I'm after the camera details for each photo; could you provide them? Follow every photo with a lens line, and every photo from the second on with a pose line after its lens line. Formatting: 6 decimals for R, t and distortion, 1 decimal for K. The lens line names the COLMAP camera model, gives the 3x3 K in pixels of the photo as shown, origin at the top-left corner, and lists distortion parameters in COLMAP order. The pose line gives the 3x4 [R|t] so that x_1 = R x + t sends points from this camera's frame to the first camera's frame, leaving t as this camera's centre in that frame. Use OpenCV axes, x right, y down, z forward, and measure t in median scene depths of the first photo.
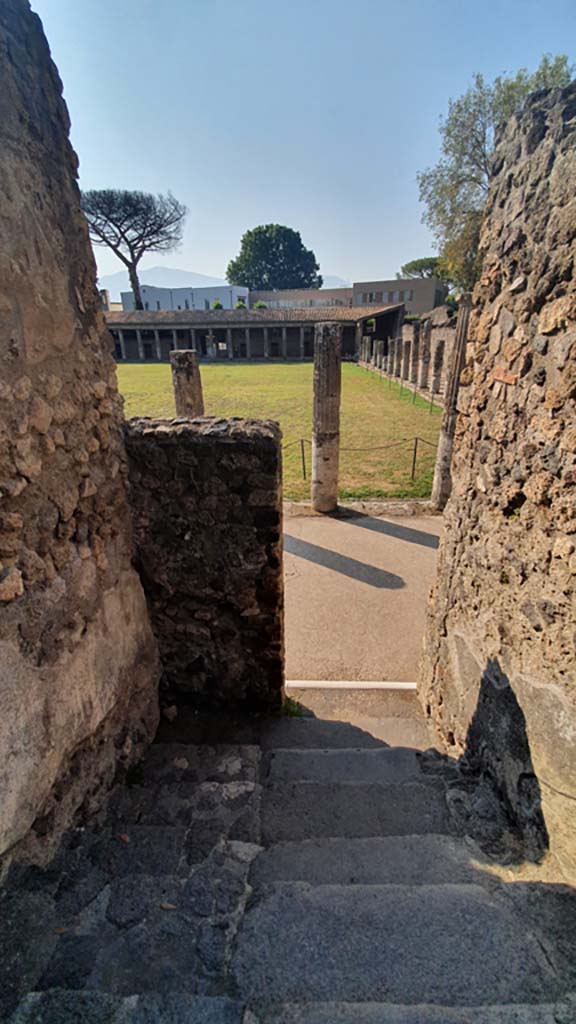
lens RADIAL K [[396.4, 0, 300.0], [0, 396.4, 511.4], [0, 0, 1]] dist [0.000474, -0.013243]
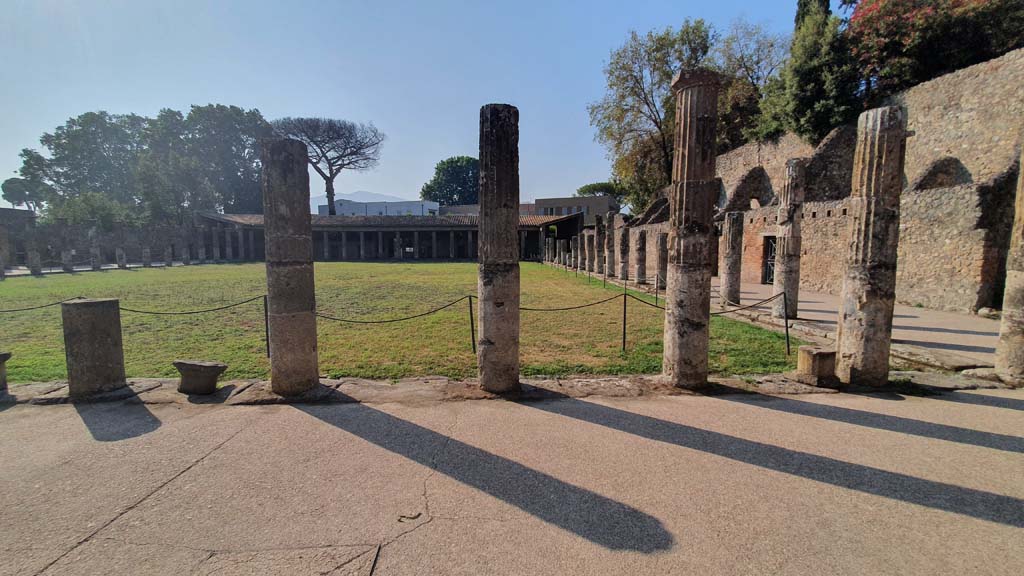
lens RADIAL K [[396.4, 0, 512.0], [0, 396.4, 288.0], [0, 0, 1]] dist [0.000474, -0.013243]
pose [[0.998145, 0.003103, 0.060807, 0.009559], [0.016281, 0.948732, -0.315662, 0.008956], [-0.058669, 0.316066, 0.946921, 0.077481]]
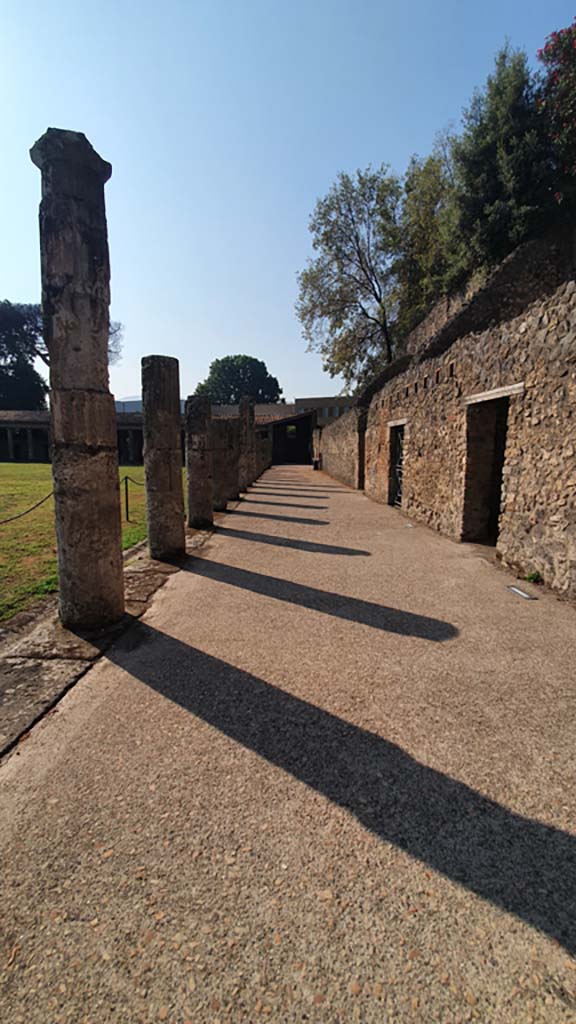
lens RADIAL K [[396.4, 0, 300.0], [0, 396.4, 511.4], [0, 0, 1]] dist [0.000474, -0.013243]
pose [[0.999287, 0.019875, 0.032107, 0.252751], [-0.010350, 0.961875, -0.273295, -0.051023], [-0.036314, 0.272768, 0.961394, 0.219292]]
